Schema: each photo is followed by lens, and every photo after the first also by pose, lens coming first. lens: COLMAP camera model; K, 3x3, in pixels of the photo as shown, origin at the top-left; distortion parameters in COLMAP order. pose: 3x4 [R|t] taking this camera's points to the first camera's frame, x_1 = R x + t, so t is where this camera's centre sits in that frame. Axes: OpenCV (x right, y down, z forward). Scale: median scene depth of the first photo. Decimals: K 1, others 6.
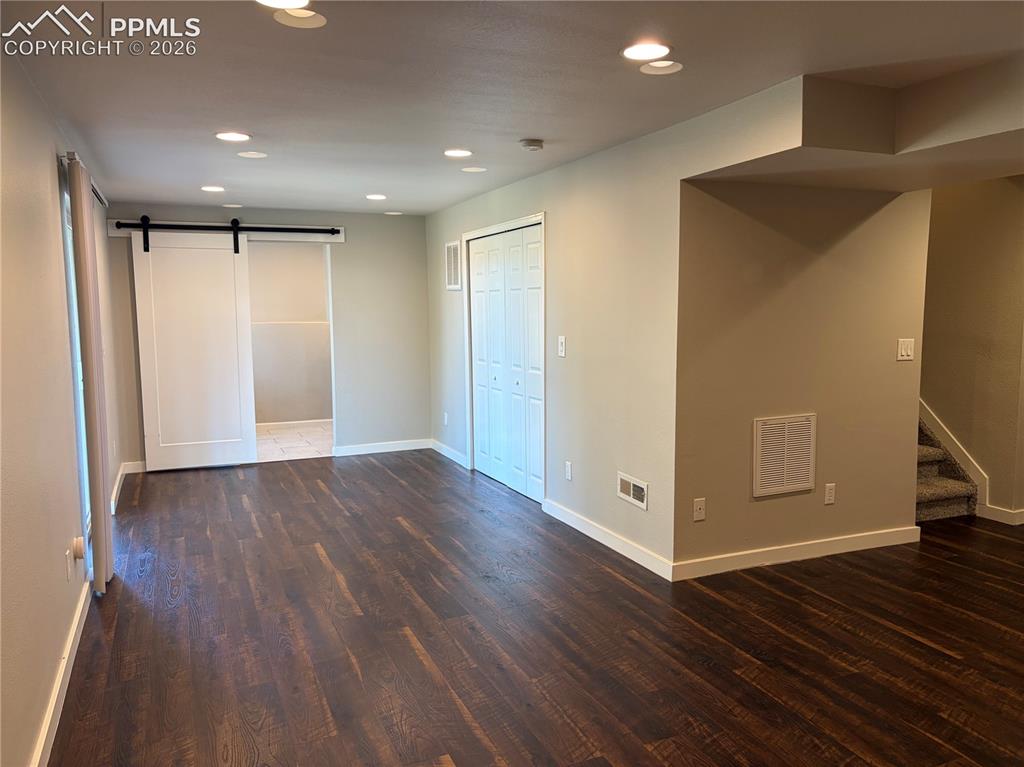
lens RADIAL K [[777.4, 0, 510.9], [0, 777.4, 380.9], [0, 0, 1]] dist [0.046188, -0.051278]
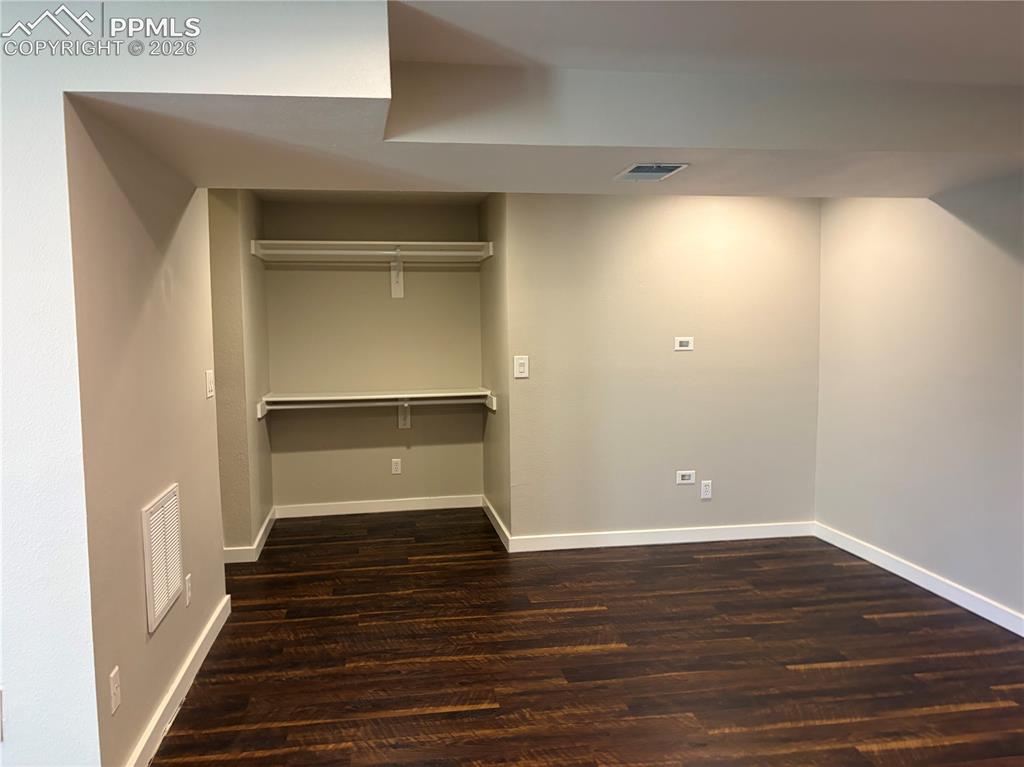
lens RADIAL K [[777.4, 0, 510.1], [0, 777.4, 388.4], [0, 0, 1]] dist [0.046188, -0.051278]
pose [[0.241011, -0.081567, 0.967089, -0.237045], [0.107827, 0.992543, 0.056842, -0.057462], [-0.964514, 0.090579, 0.248009, 0.600998]]
